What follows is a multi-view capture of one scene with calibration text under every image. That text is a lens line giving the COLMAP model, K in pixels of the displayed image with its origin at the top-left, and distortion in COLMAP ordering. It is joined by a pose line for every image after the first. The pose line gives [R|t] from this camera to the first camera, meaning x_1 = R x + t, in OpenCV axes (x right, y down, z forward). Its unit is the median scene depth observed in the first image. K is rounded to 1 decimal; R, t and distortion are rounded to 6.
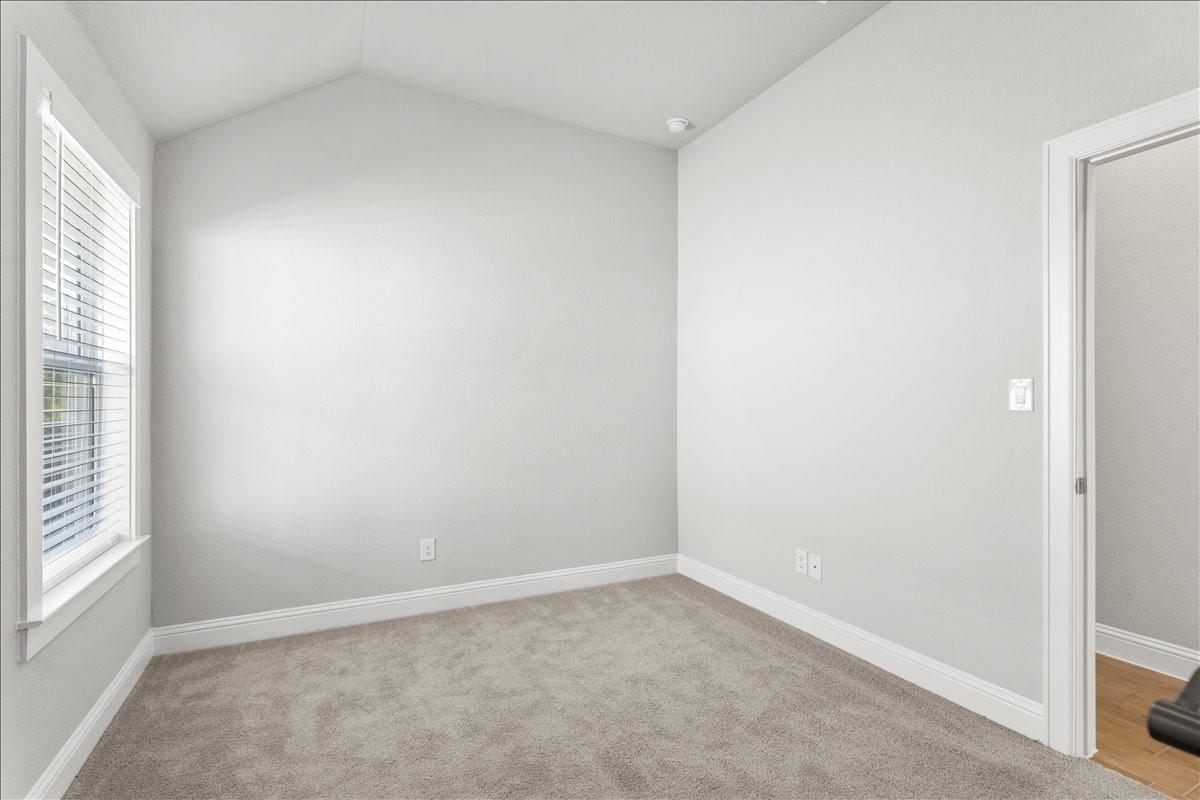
lens RADIAL K [[549.2, 0, 600.3], [0, 549.2, 401.7], [0, 0, 1]] dist [0.003767, -0.001570]
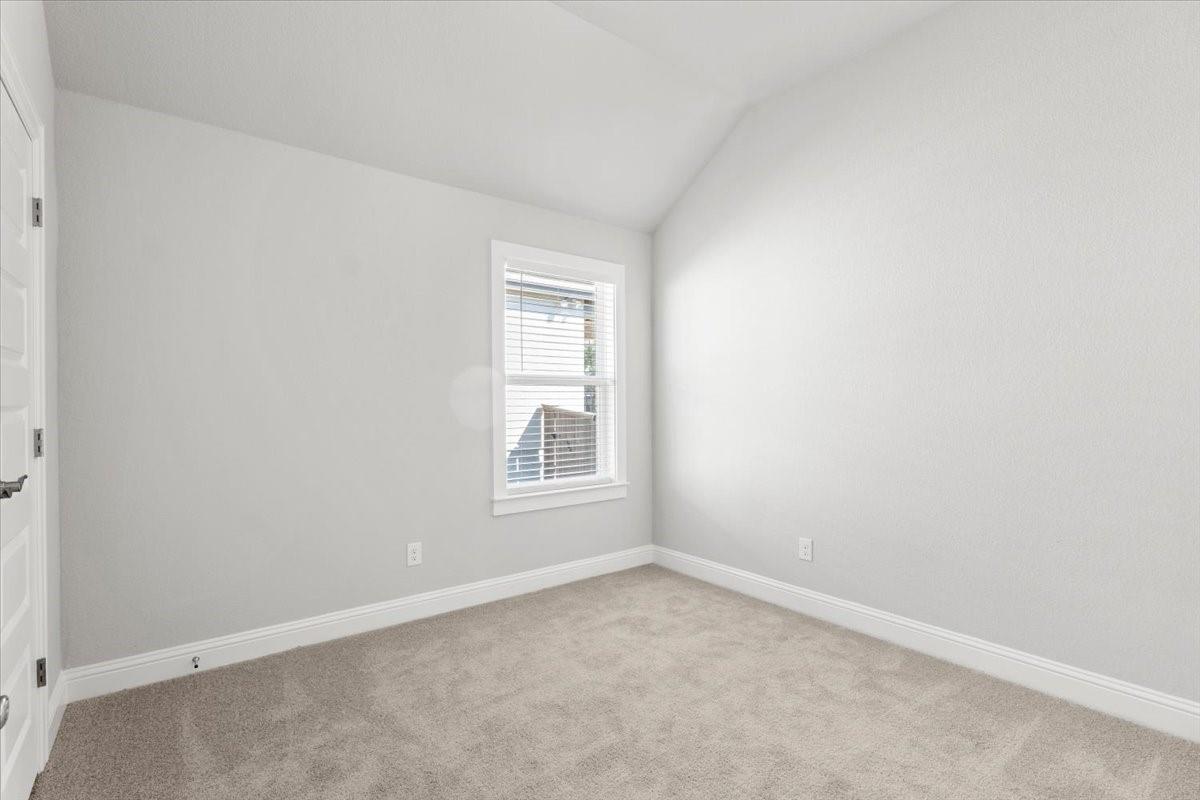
lens RADIAL K [[549.2, 0, 601.9], [0, 549.2, 403.2], [0, 0, 1]] dist [0.003767, -0.001570]
pose [[0.206334, -0.004068, -0.978473, 0.690738], [0.007983, 0.999965, -0.002474, 0.007092], [0.978449, -0.007300, 0.206359, 0.523873]]
